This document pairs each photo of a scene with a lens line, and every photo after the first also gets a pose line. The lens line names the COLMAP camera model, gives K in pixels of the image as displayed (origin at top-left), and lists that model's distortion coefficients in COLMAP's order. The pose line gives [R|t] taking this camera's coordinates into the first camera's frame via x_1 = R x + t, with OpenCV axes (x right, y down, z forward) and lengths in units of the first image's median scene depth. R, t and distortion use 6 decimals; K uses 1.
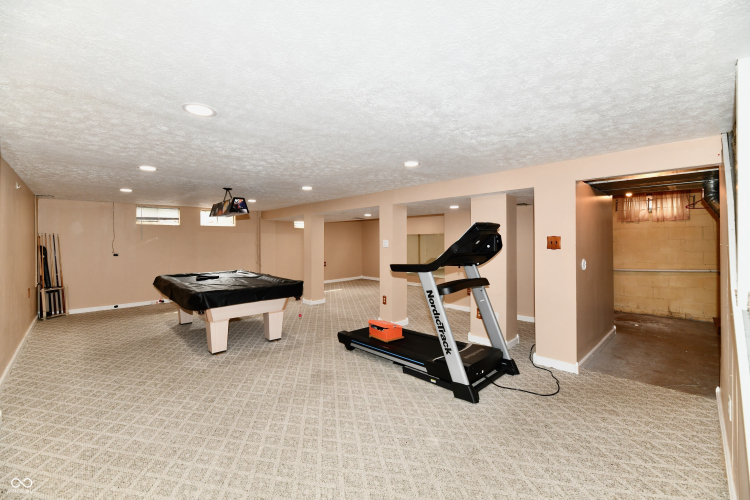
lens RADIAL K [[308.7, 0, 379.1], [0, 308.7, 239.7], [0, 0, 1]] dist [-0.010838, -0.000176]
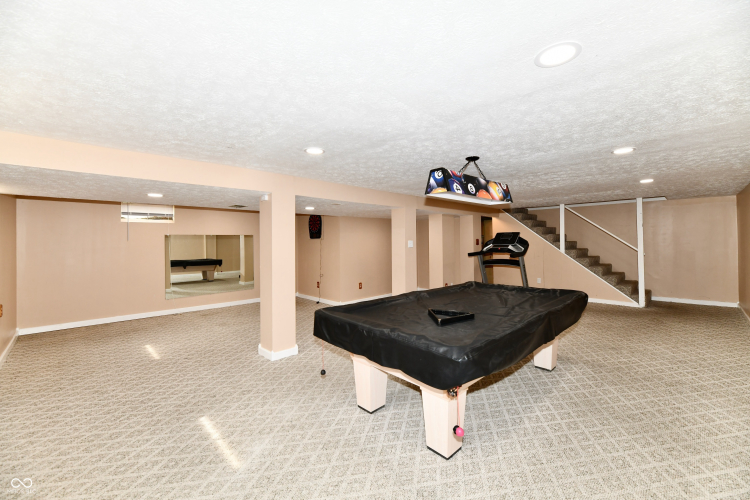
lens RADIAL K [[308.7, 0, 379.1], [0, 308.7, 239.7], [0, 0, 1]] dist [-0.010838, -0.000176]
pose [[-0.005546, 0.005162, 0.999971, -1.575090], [-0.006104, 0.999968, -0.005196, 0.018537], [-0.999966, -0.006133, -0.005515, 1.673768]]
